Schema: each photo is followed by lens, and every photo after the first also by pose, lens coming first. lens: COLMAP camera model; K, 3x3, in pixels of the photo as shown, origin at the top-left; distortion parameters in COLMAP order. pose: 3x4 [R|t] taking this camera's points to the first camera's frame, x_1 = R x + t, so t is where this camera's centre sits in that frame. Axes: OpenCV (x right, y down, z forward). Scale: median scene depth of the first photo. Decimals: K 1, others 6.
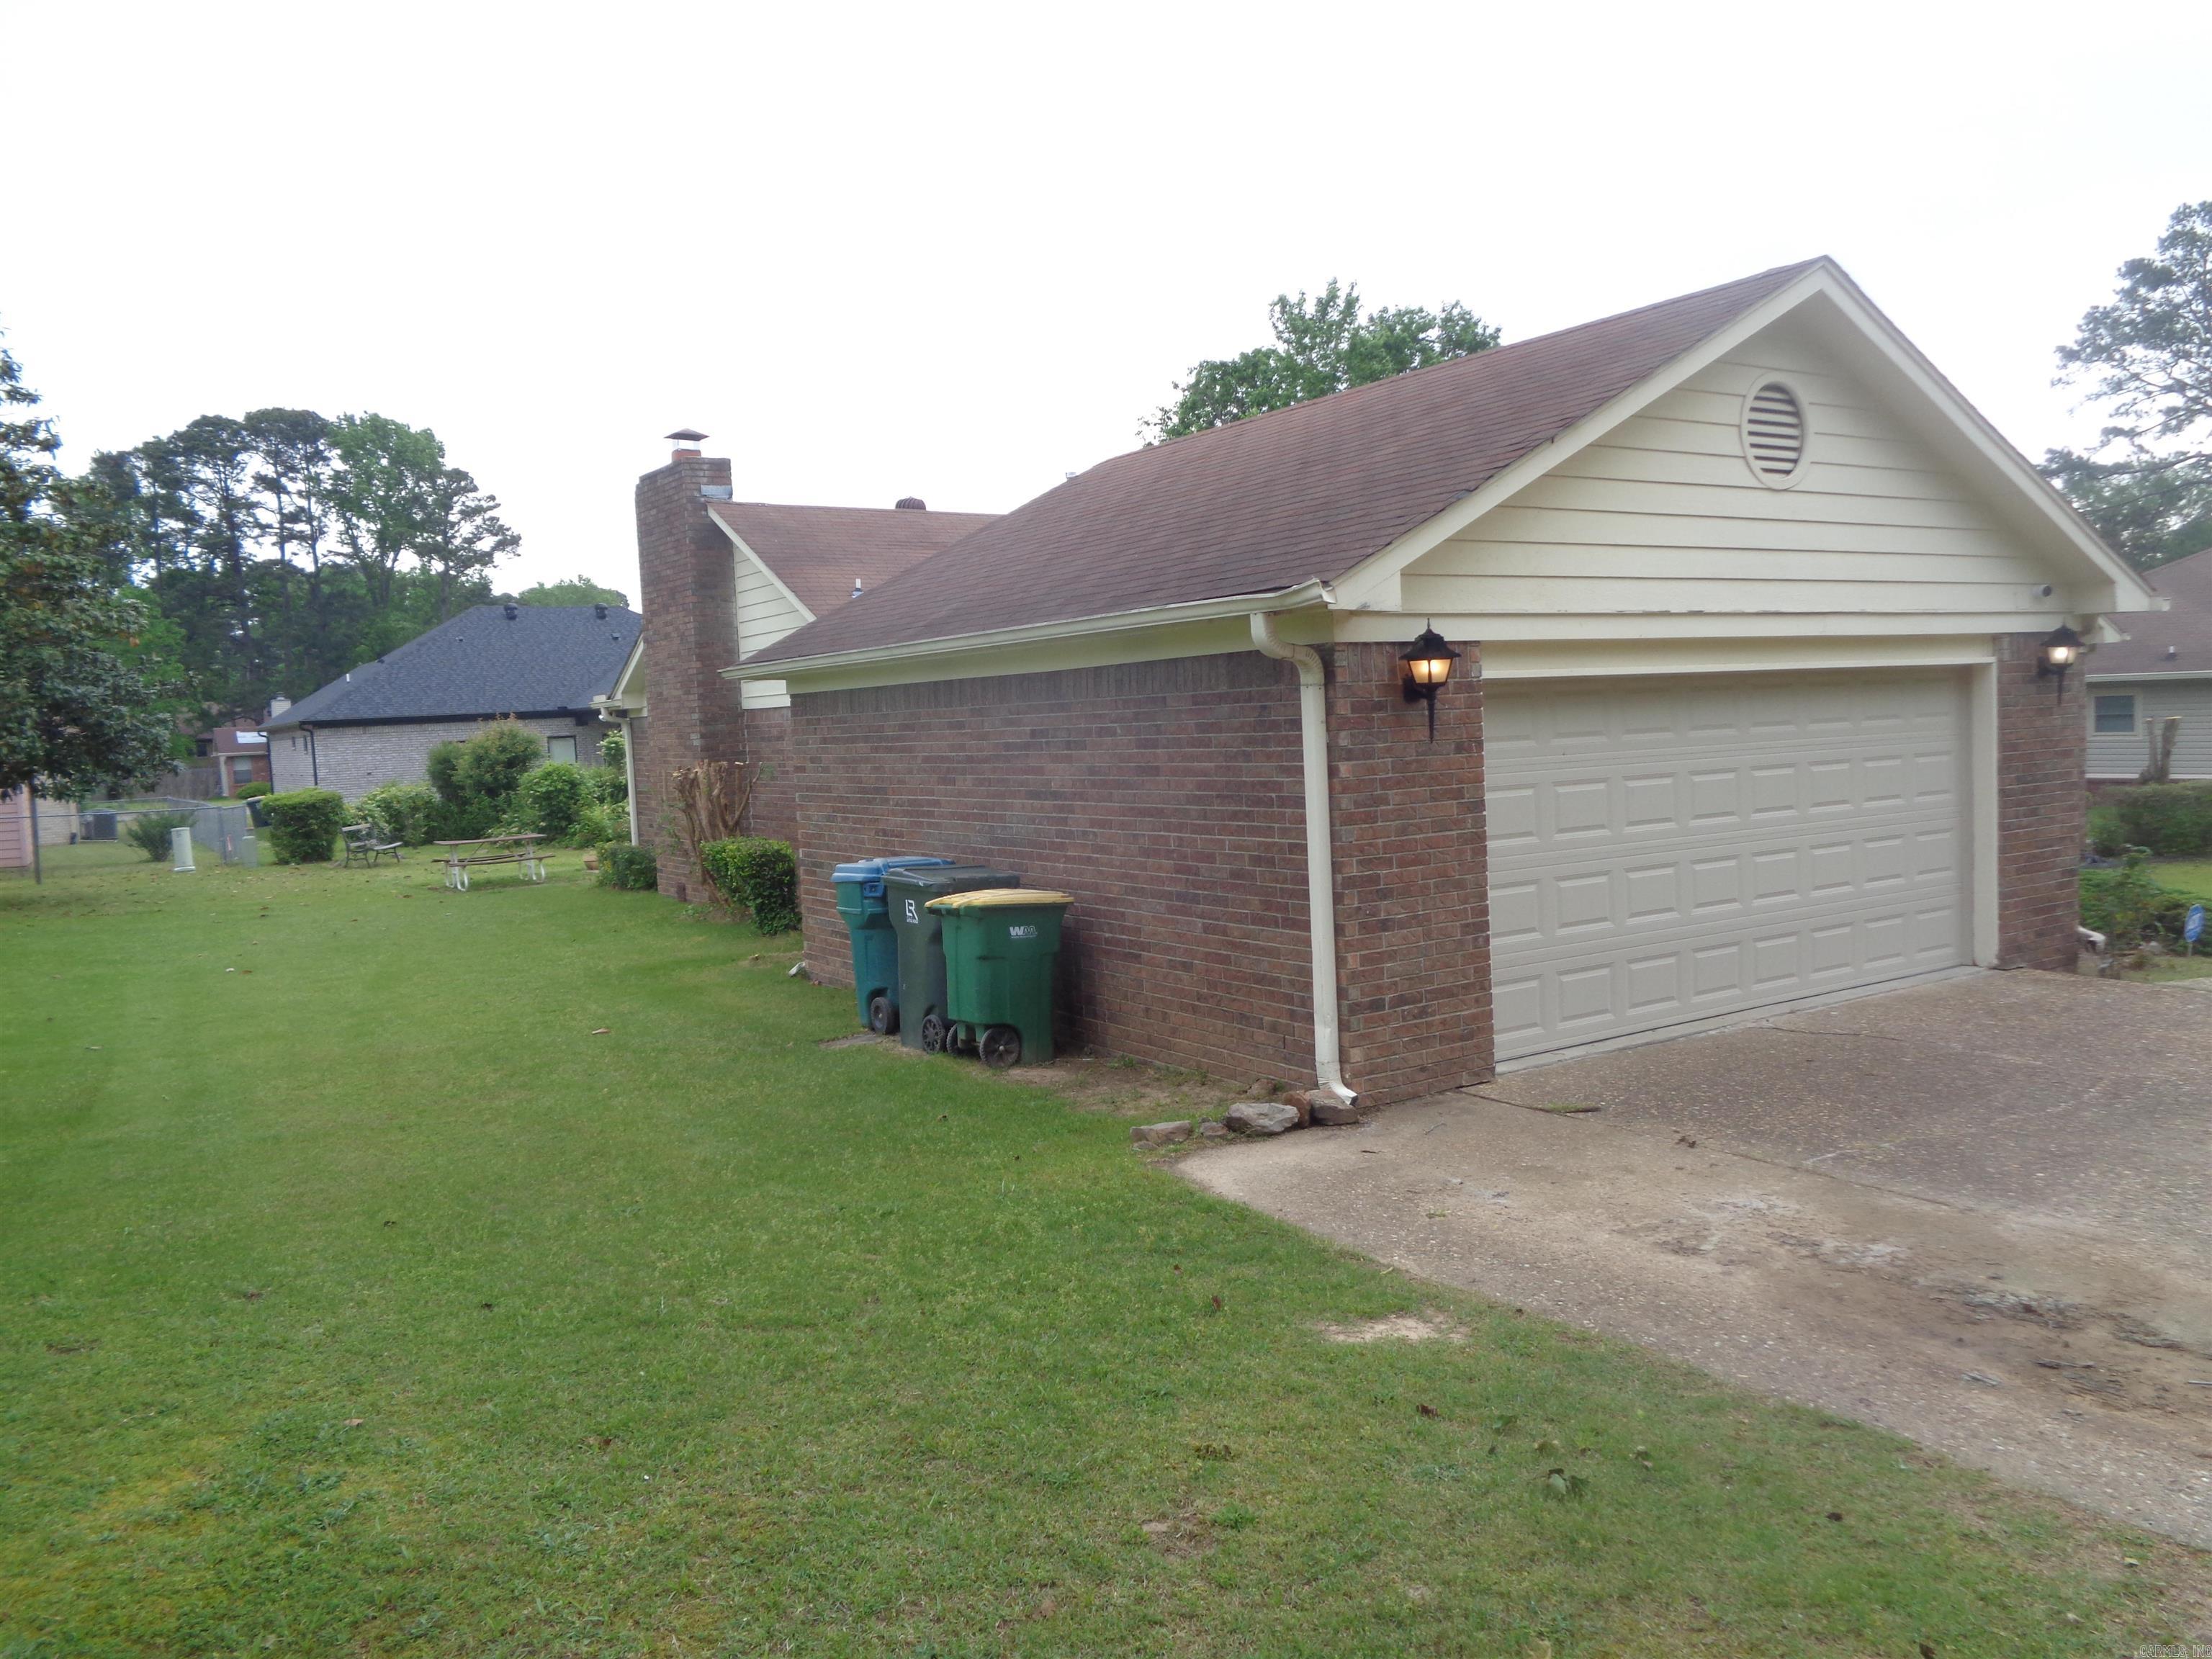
lens RADIAL K [[1688.9, 0, 1114.3], [0, 1688.9, 818.1], [0, 0, 1]] dist [-0.018152, 0.020142]
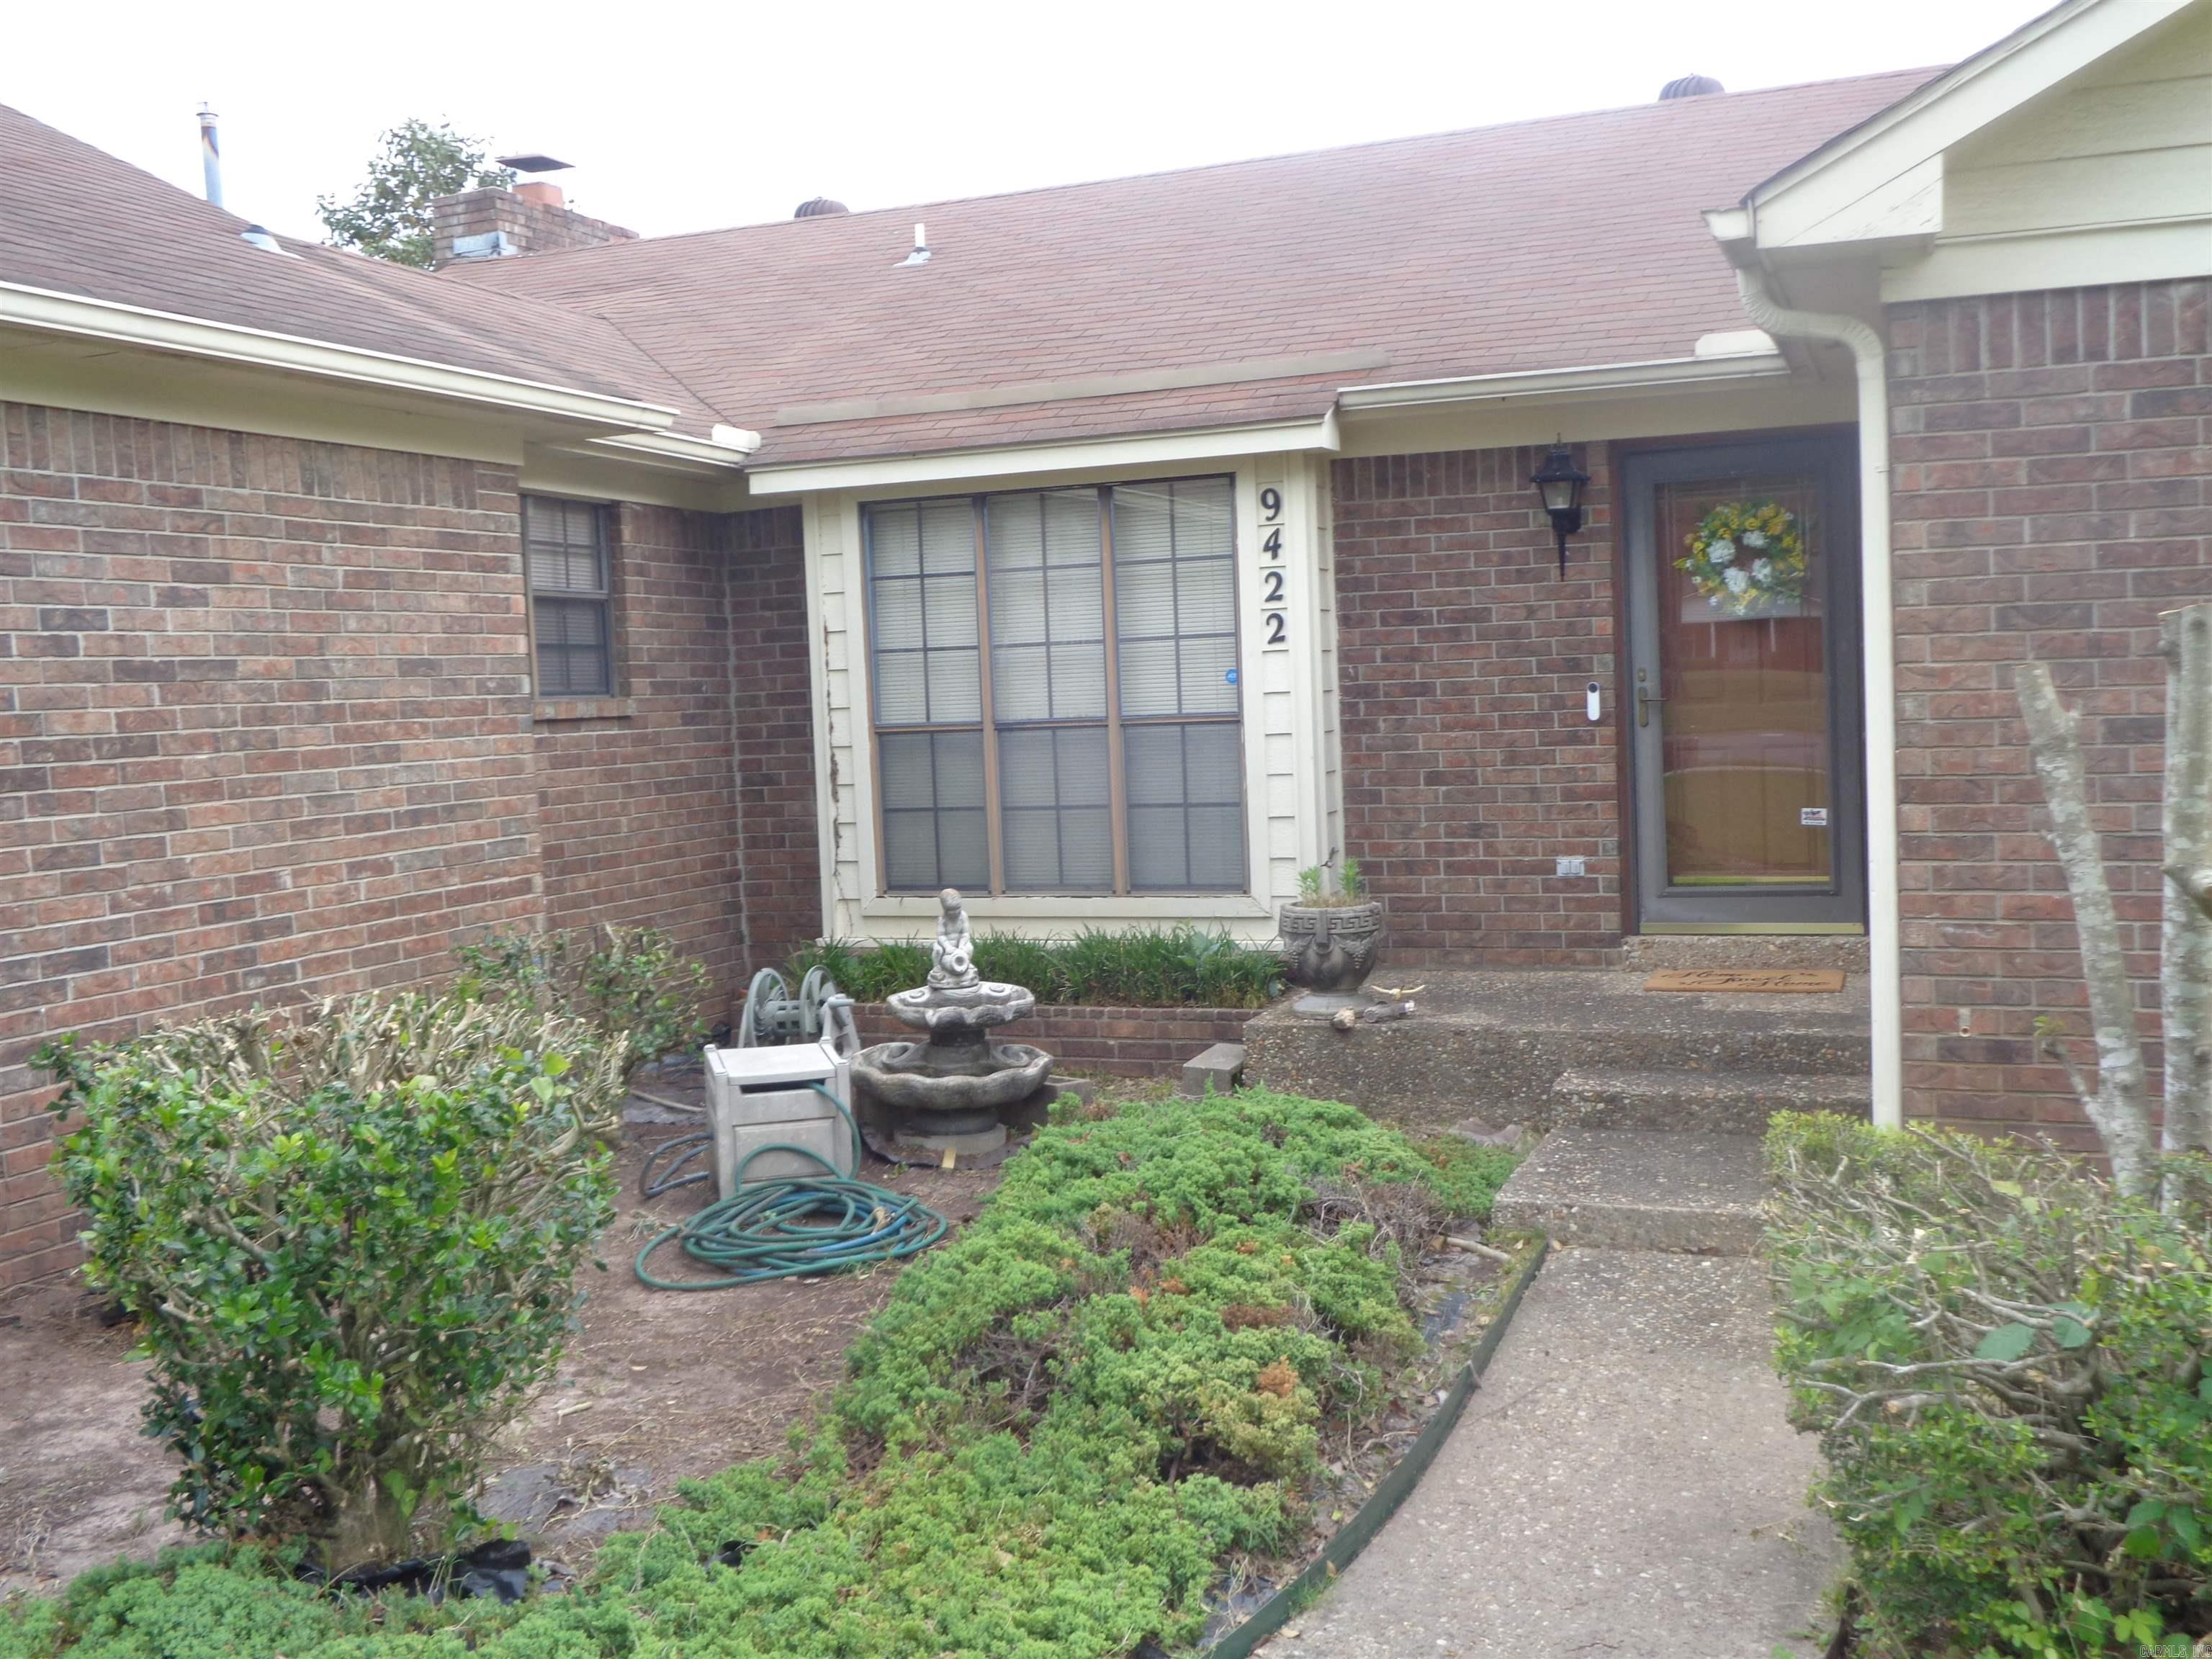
lens RADIAL K [[2134.6, 0, 1114.5], [0, 2134.6, 835.4], [0, 0, 1]] dist [-0.030765, 0.000000]
pose [[0.582453, 0.074070, -0.809483, 0.531126], [-0.035335, 0.997206, 0.065822, -0.034009], [0.812096, -0.009735, 0.583442, 0.708970]]
